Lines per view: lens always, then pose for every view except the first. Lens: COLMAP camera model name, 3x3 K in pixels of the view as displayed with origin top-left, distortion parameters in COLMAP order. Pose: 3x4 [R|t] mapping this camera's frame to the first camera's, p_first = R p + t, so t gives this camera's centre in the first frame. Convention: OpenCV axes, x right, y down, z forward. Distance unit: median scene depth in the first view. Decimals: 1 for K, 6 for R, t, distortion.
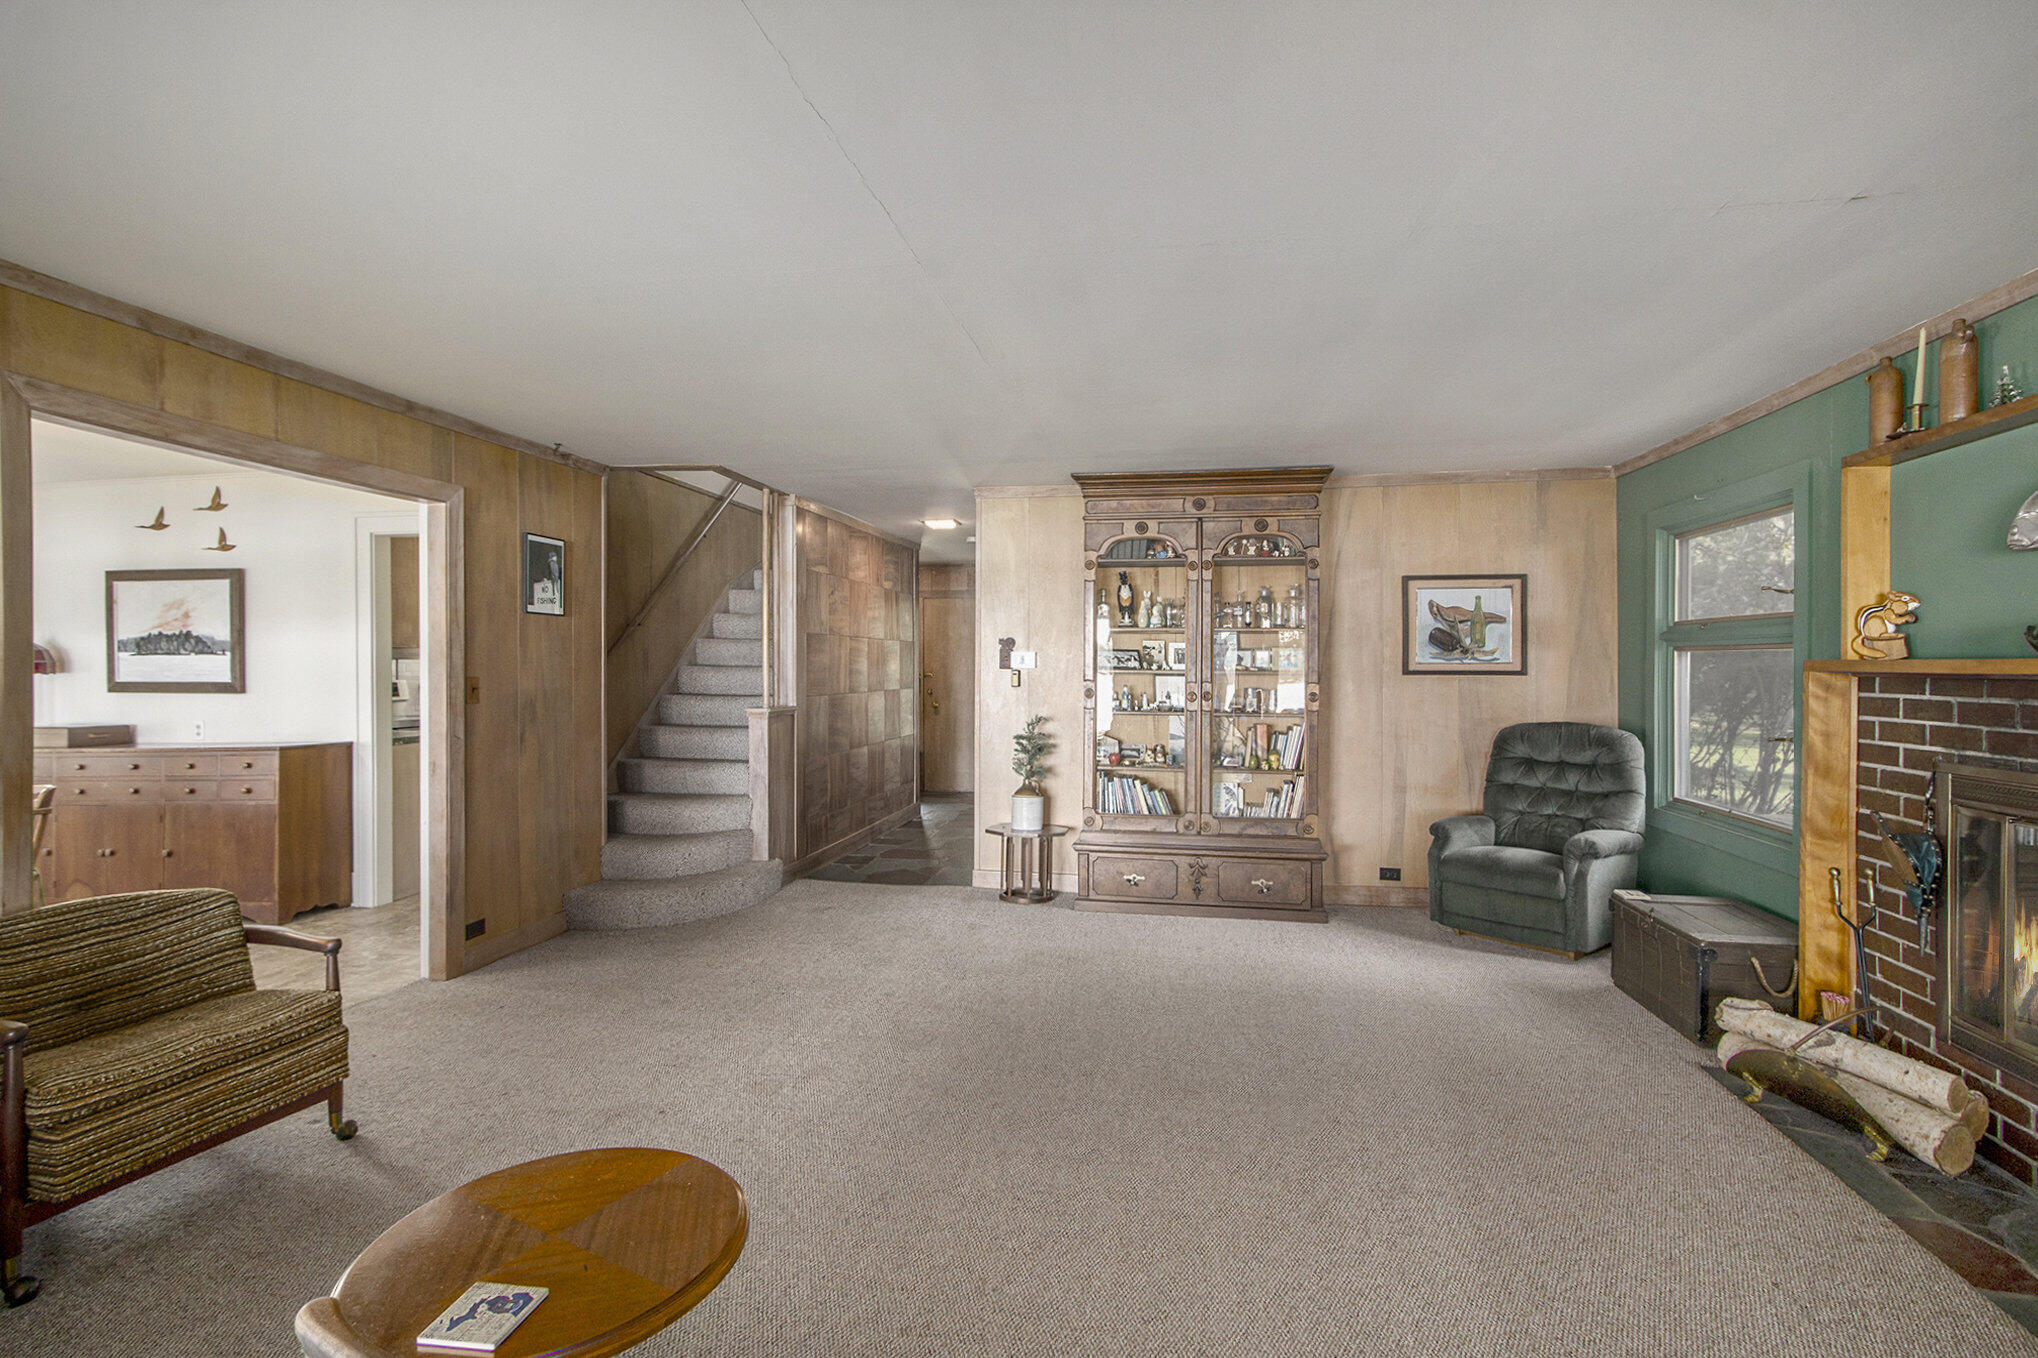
lens RADIAL K [[945.1, 0, 1029.5], [0, 945.1, 677.1], [0, 0, 1]] dist [-0.018001, 0.001093]
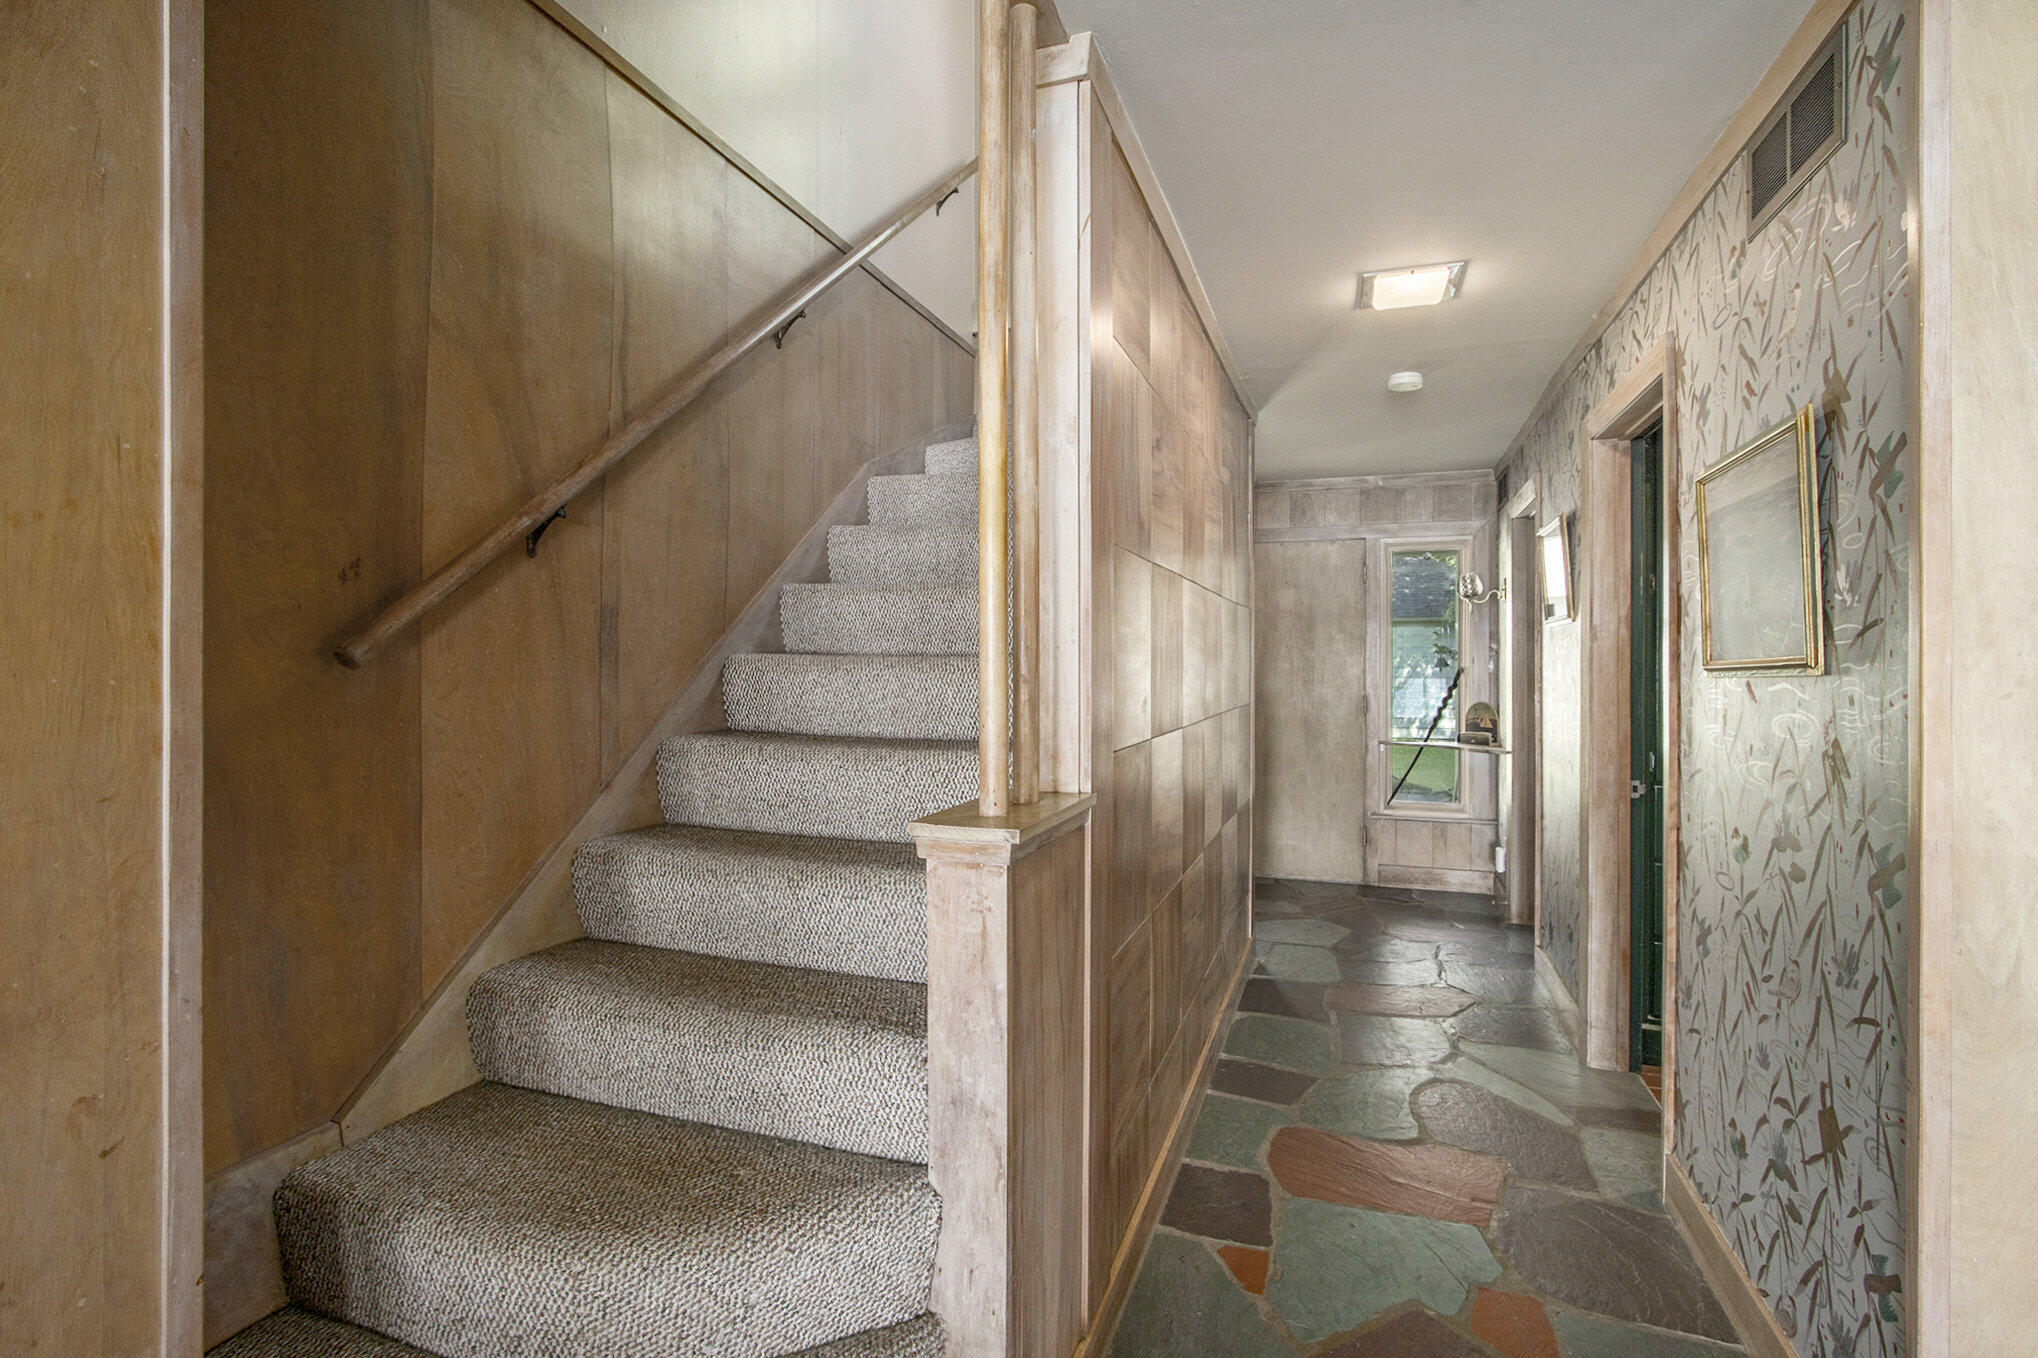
lens RADIAL K [[945.1, 0, 1029.5], [0, 945.1, 677.1], [0, 0, 1]] dist [-0.018001, 0.001093]
pose [[0.988089, 0.003297, -0.153847, -0.205696], [-0.004208, 0.999975, -0.005594, -0.000674], [0.153825, 0.006175, 0.988079, 0.668899]]
